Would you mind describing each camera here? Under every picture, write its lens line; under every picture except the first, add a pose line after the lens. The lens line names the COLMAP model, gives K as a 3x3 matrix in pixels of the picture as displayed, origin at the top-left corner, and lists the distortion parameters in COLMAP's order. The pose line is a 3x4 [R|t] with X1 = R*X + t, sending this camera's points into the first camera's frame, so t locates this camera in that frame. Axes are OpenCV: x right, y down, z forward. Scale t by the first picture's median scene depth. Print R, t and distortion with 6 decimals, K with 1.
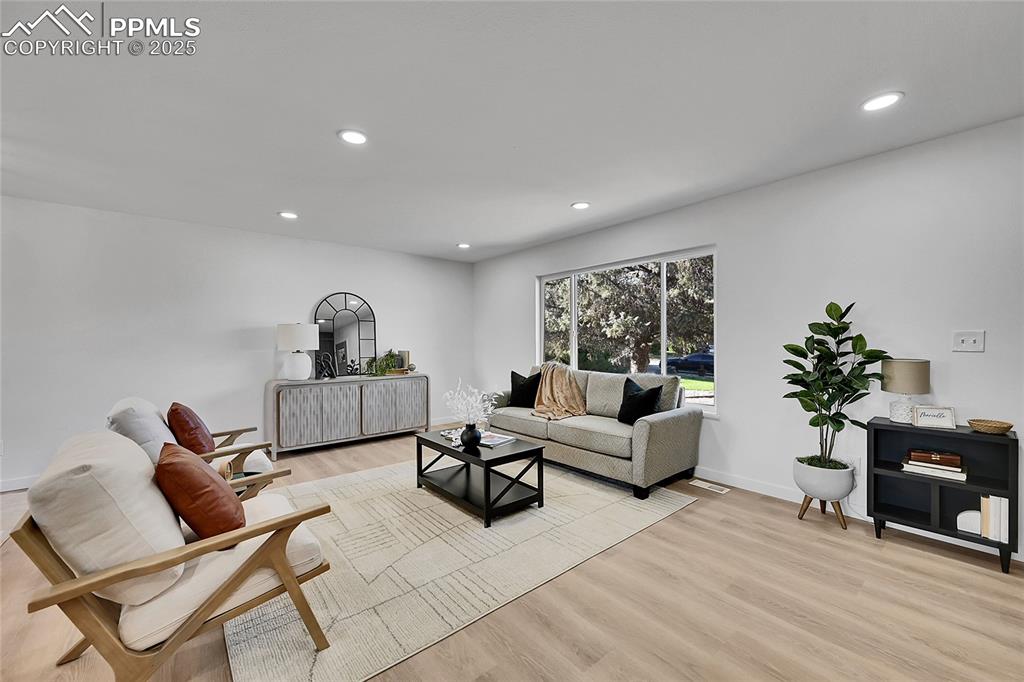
lens RADIAL K [[402.7, 0, 515.9], [0, 402.7, 344.4], [0, 0, 1]] dist [-0.001529, -0.000004]
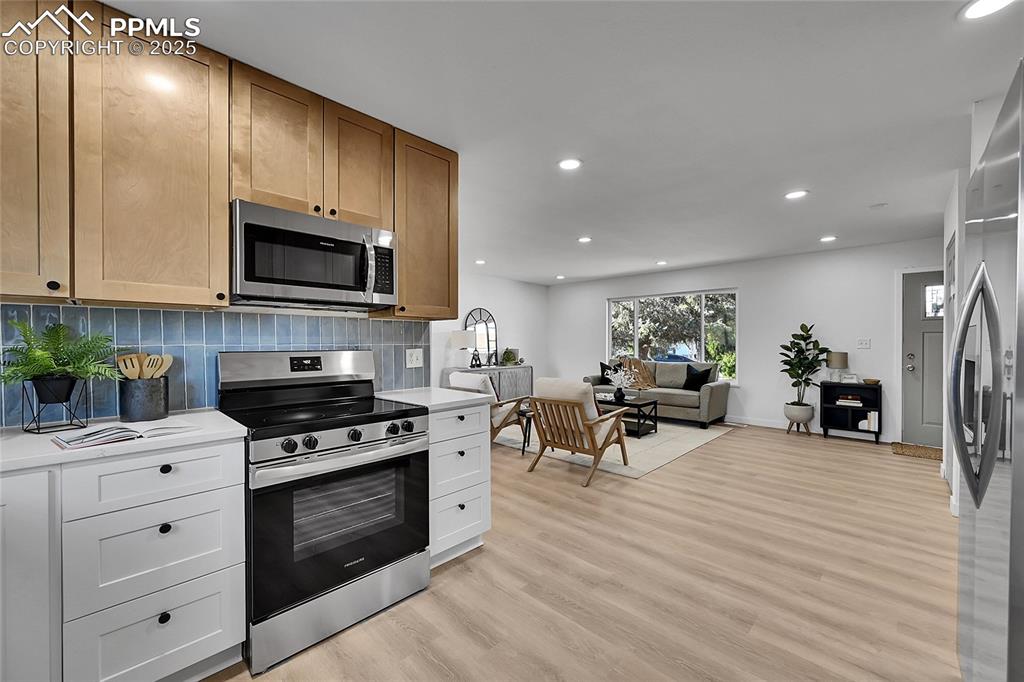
lens RADIAL K [[402.7, 0, 515.9], [0, 402.7, 344.4], [0, 0, 1]] dist [-0.001529, -0.000004]
pose [[0.994840, 0.003929, 0.101381, -0.826672], [-0.003712, 0.999990, -0.002335, 0.007388], [-0.101390, 0.001946, 0.994845, -0.832448]]
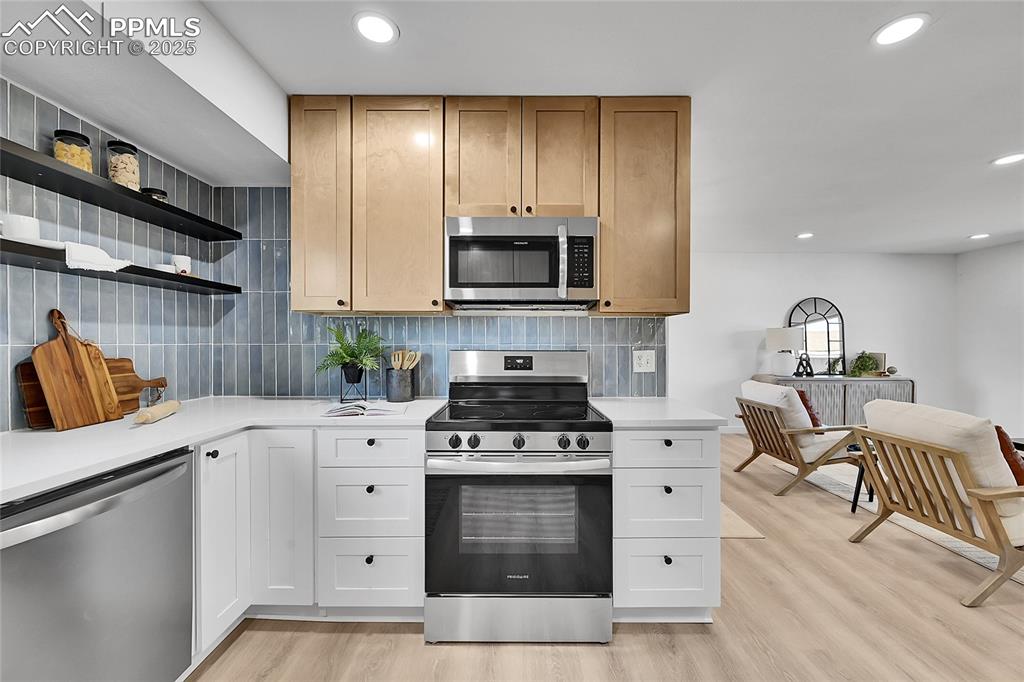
lens RADIAL K [[402.7, 0, 515.9], [0, 402.7, 344.4], [0, 0, 1]] dist [-0.001529, -0.000004]
pose [[0.764320, 0.011471, -0.644735, -0.635177], [-0.011816, 0.999923, 0.003783, 0.004347], [0.644729, 0.004726, 0.764397, -0.632533]]
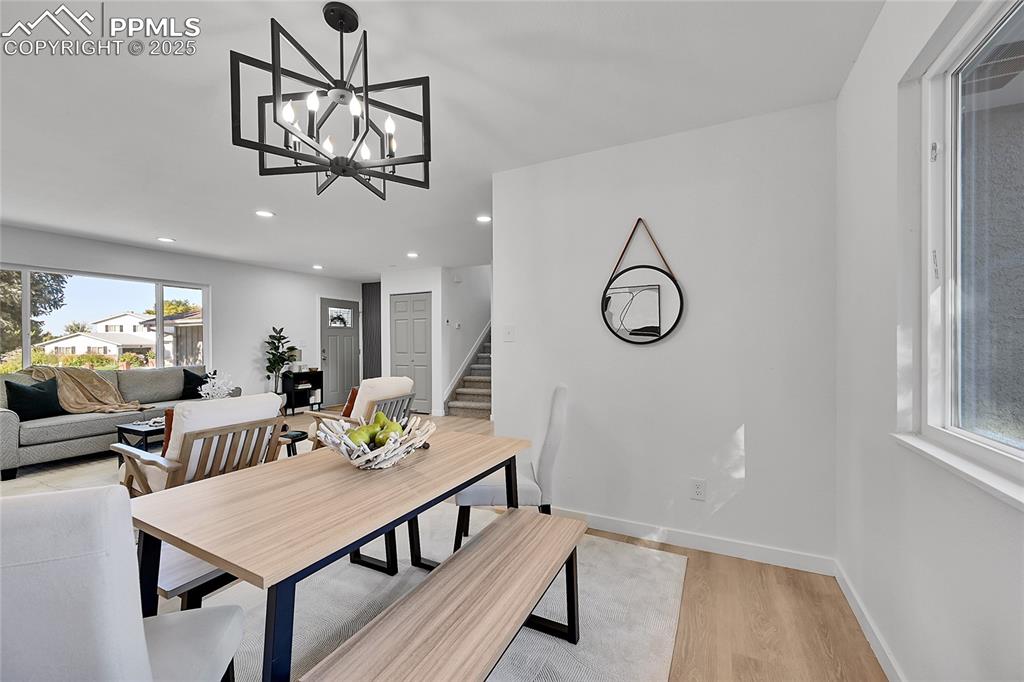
lens RADIAL K [[402.7, 0, 515.9], [0, 402.7, 344.4], [0, 0, 1]] dist [-0.001529, -0.000004]
pose [[-0.398968, 0.002320, 0.916962, -1.982722], [0.014030, 0.999895, 0.003575, 0.011577], [-0.916858, 0.014291, -0.398958, 0.639649]]
